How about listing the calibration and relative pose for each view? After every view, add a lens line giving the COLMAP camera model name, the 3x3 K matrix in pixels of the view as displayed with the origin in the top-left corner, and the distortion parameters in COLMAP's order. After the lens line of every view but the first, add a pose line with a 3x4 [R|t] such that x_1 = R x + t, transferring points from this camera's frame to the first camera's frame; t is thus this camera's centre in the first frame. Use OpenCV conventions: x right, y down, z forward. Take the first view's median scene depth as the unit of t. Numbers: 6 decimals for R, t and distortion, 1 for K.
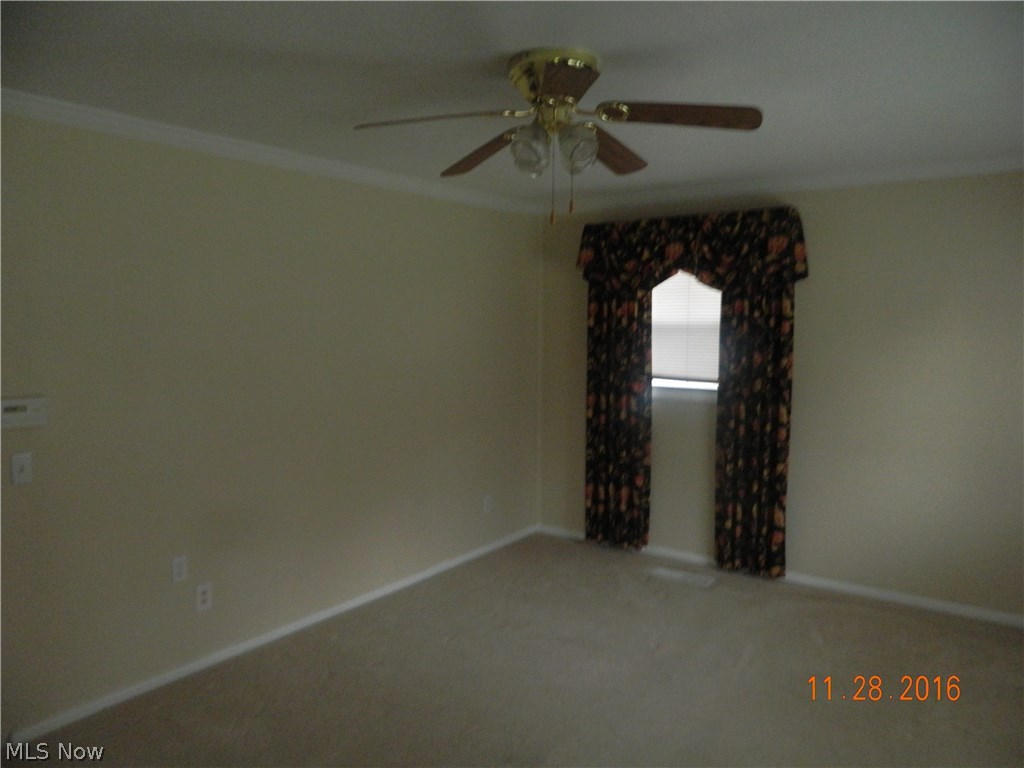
lens RADIAL K [[753.5, 0, 512.0], [0, 753.5, 384.0], [0, 0, 1]] dist [0.004529, 0.001163]
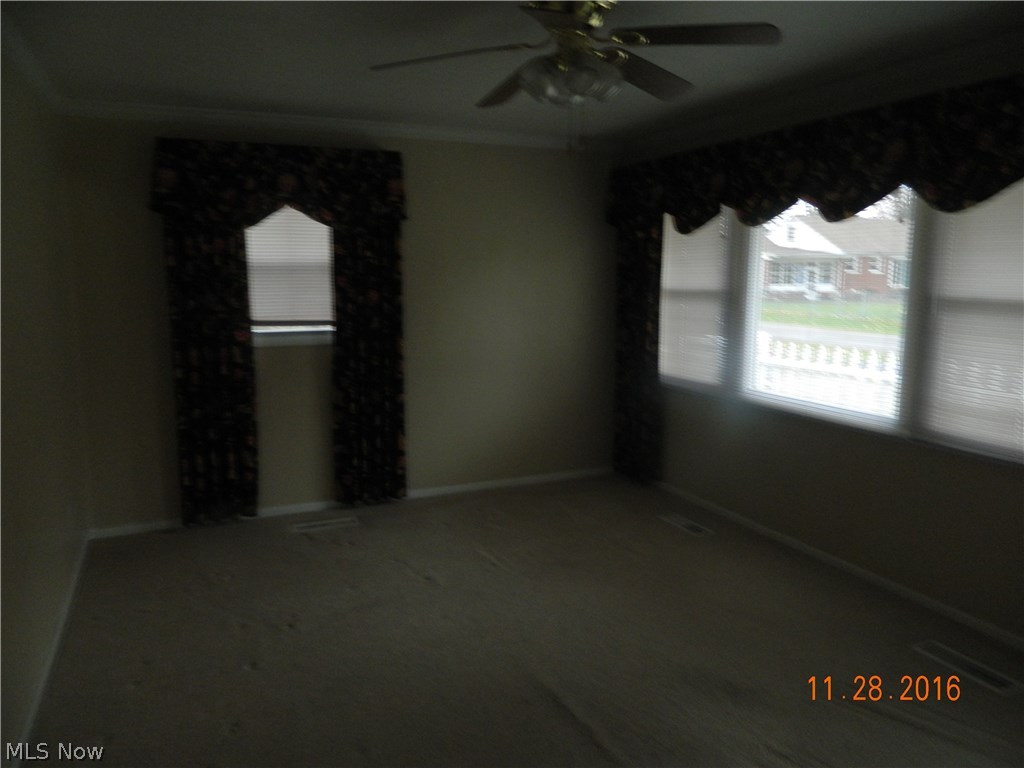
lens RADIAL K [[757.9, 0, 510.4], [0, 757.9, 379.2], [0, 0, 1]] dist [-0.002219, -0.000161]
pose [[0.509229, -0.126511, 0.851282, -0.449052], [0.071429, 0.991937, 0.104685, -0.015989], [-0.857662, 0.007498, 0.514160, 0.286156]]
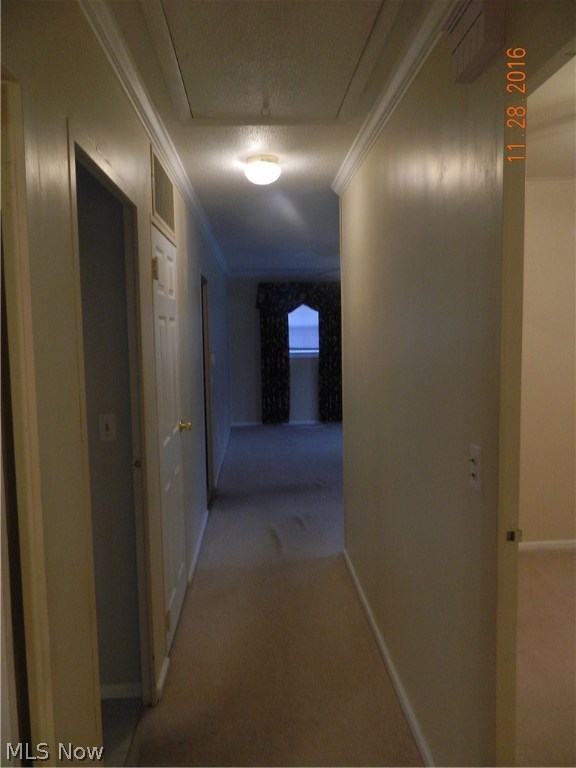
lens RADIAL K [[568.4, 0, 288.0], [0, 568.4, 384.0], [0, 0, 1]] dist [-0.002219, -0.000161]
pose [[0.782277, -0.073095, 0.618627, -0.964589], [0.071026, 0.997081, 0.027997, 0.052475], [-0.618868, 0.022037, 0.785185, -0.410842]]
